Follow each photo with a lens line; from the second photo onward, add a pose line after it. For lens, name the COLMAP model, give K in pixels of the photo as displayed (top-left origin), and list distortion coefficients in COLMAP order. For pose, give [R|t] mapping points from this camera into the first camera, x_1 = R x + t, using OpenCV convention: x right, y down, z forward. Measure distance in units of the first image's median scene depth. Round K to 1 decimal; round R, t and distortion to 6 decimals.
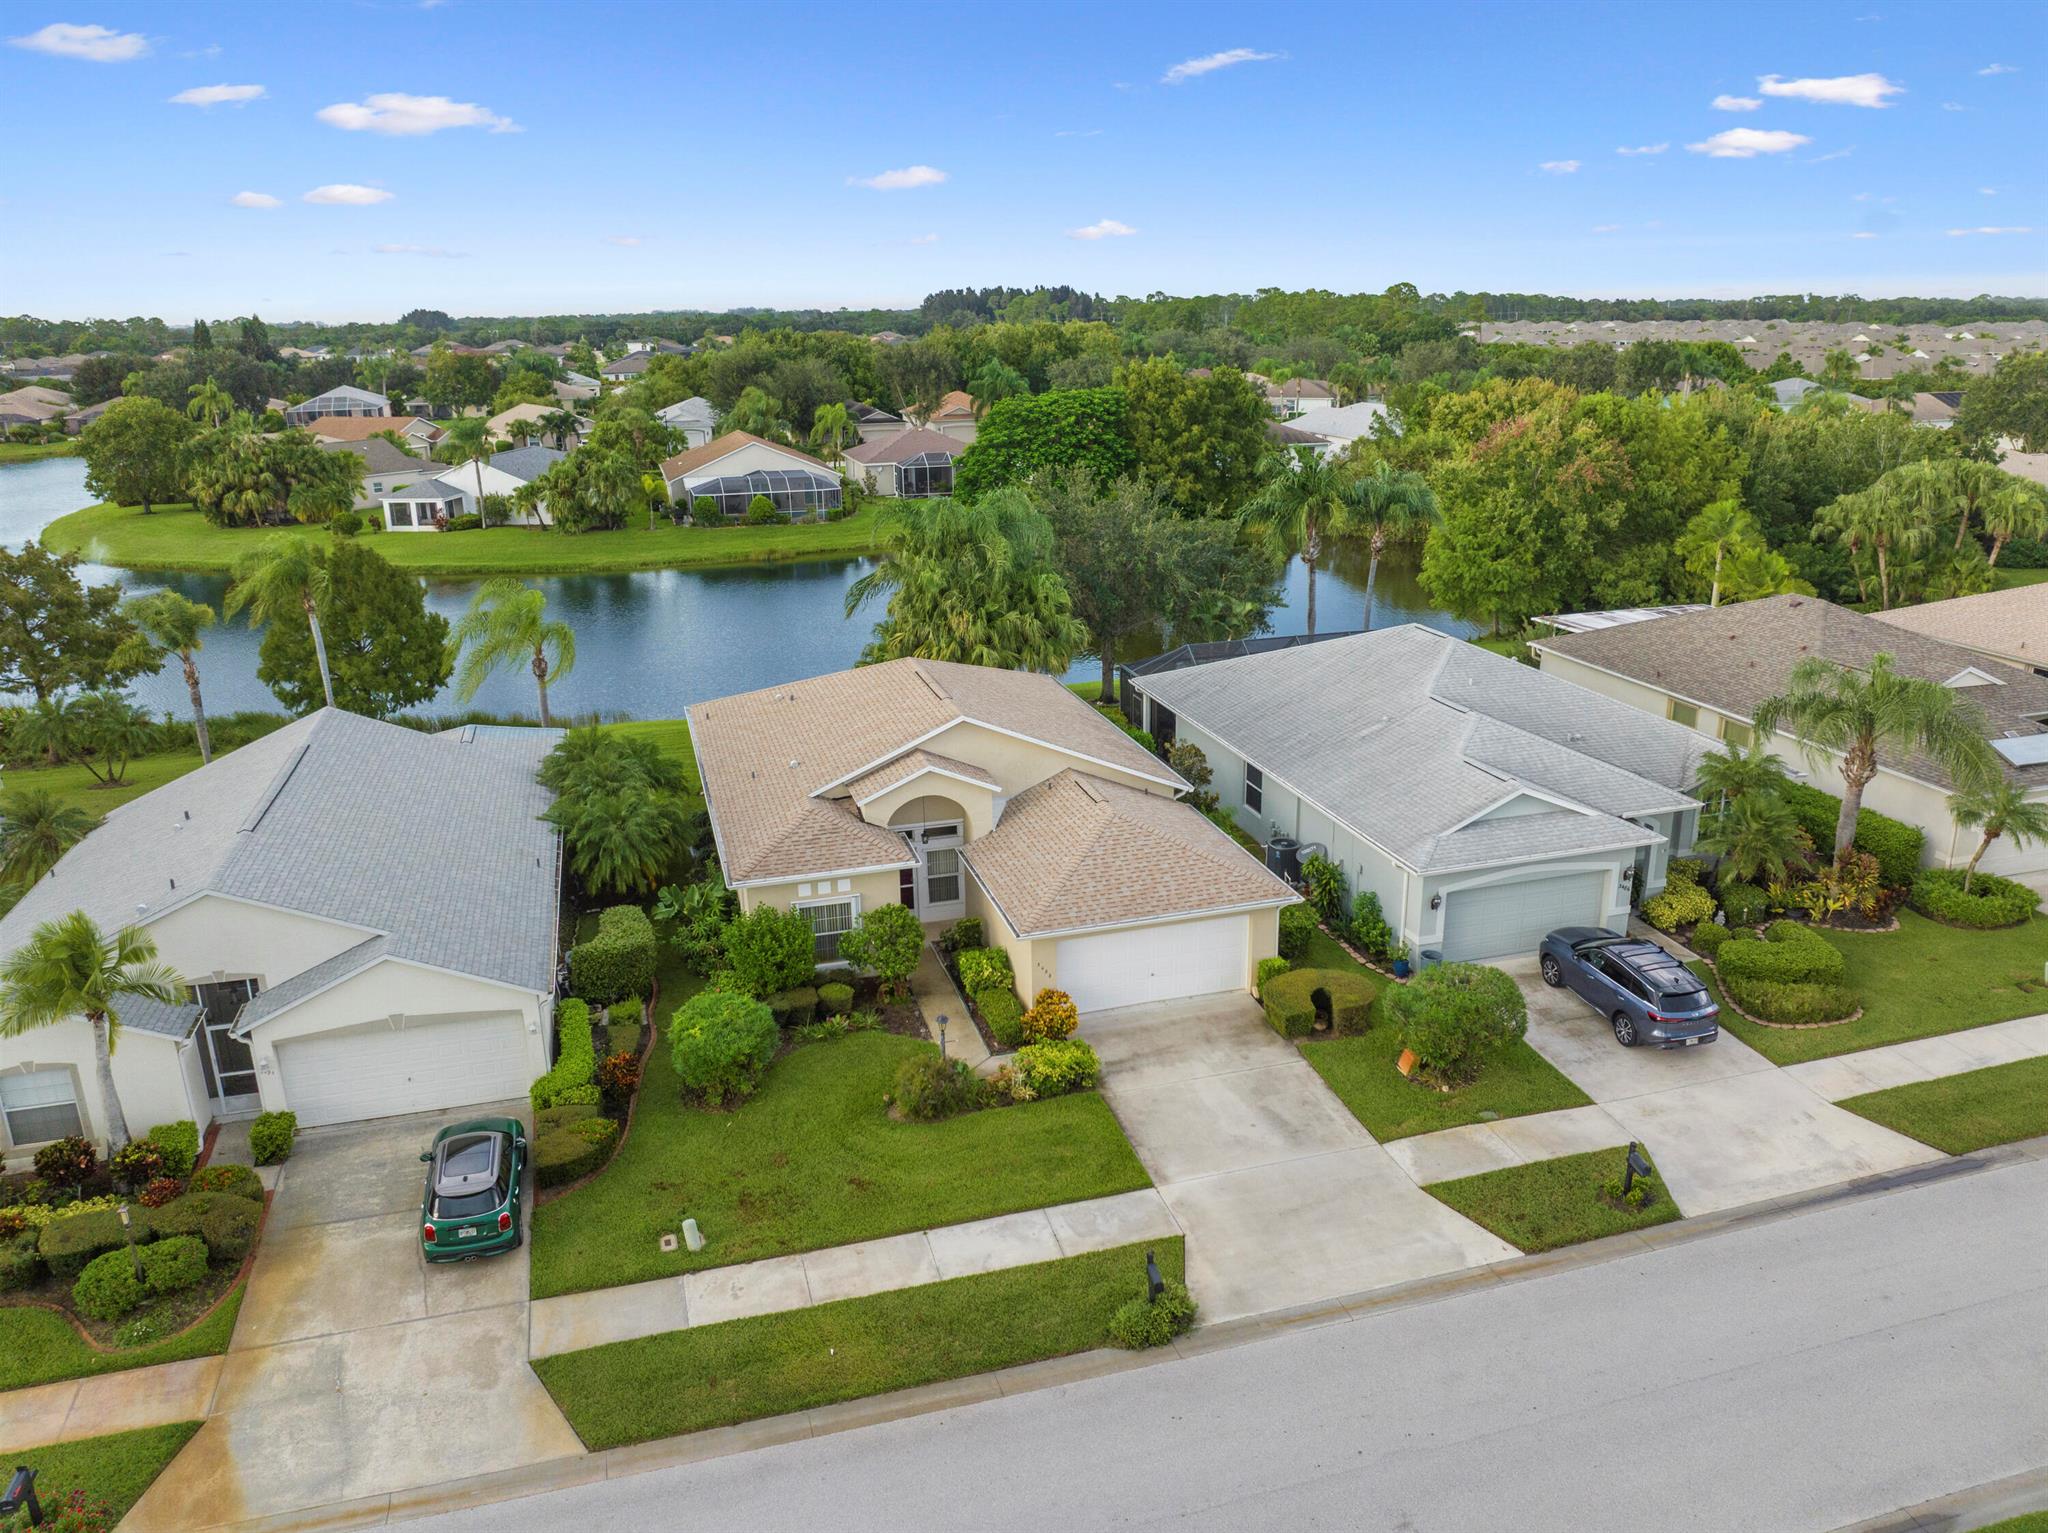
lens RADIAL K [[1450.4, 0, 1040.6], [0, 1450.4, 746.6], [0, 0, 1]] dist [-0.032688, -0.003170]
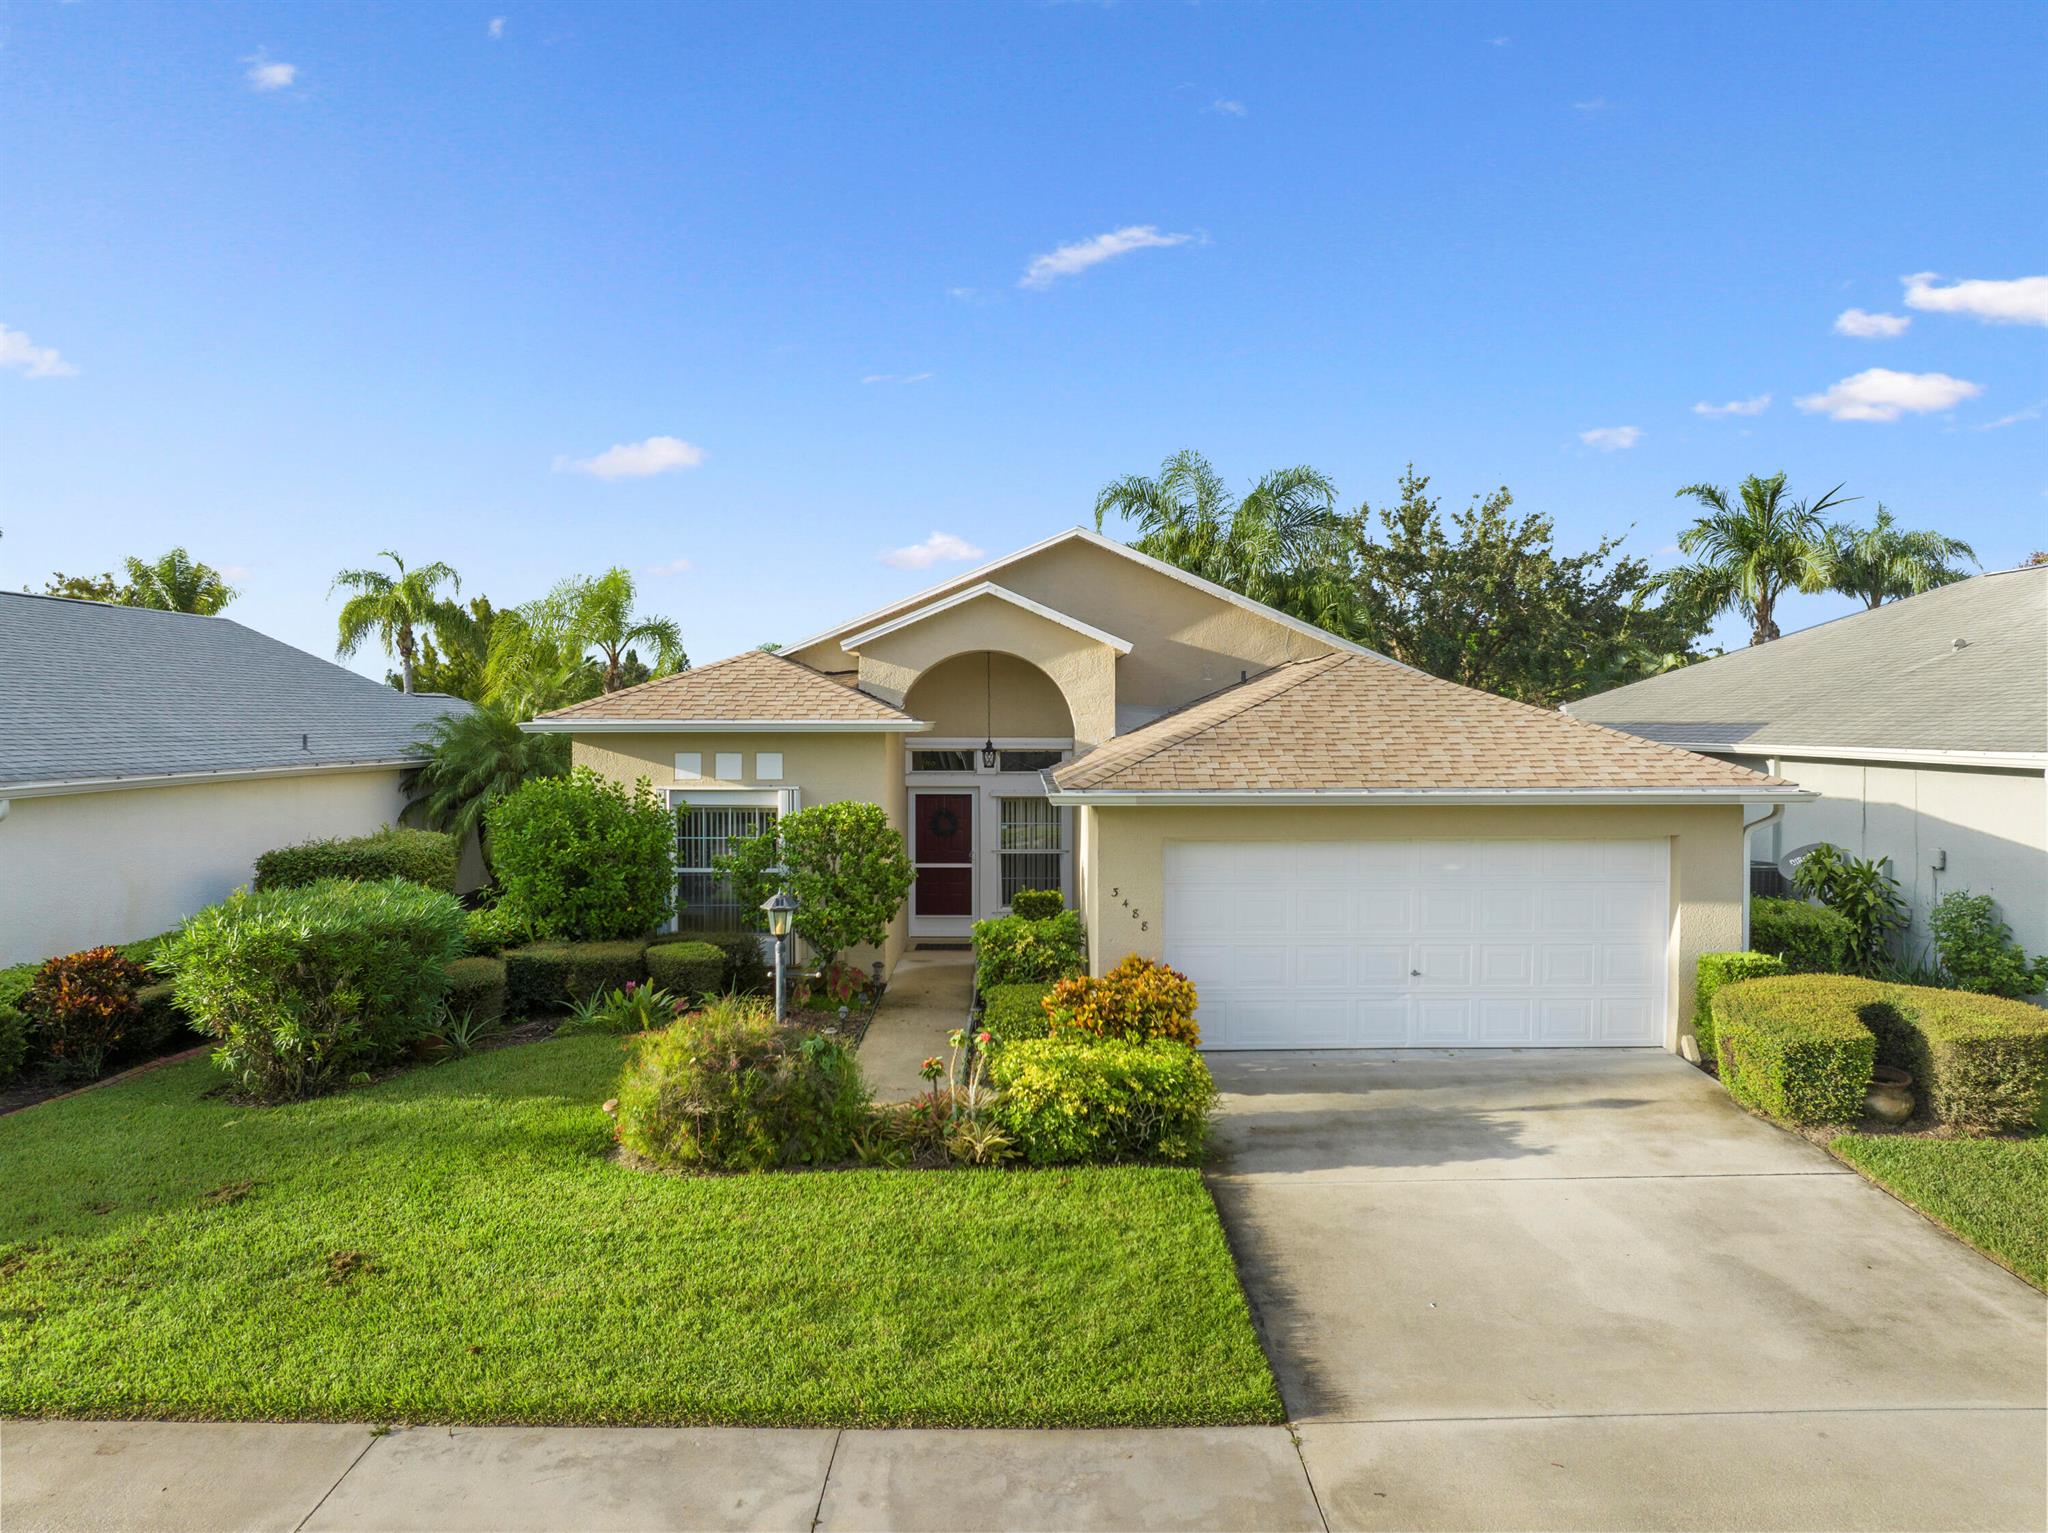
lens RADIAL K [[1450.4, 0, 1040.6], [0, 1450.4, 746.6], [0, 0, 1]] dist [-0.032688, -0.003170]
pose [[0.962591, 0.021788, -0.270081, 0.087906], [-0.094160, 0.961539, -0.258023, 0.219239], [0.254072, 0.273801, 0.927621, 0.607024]]
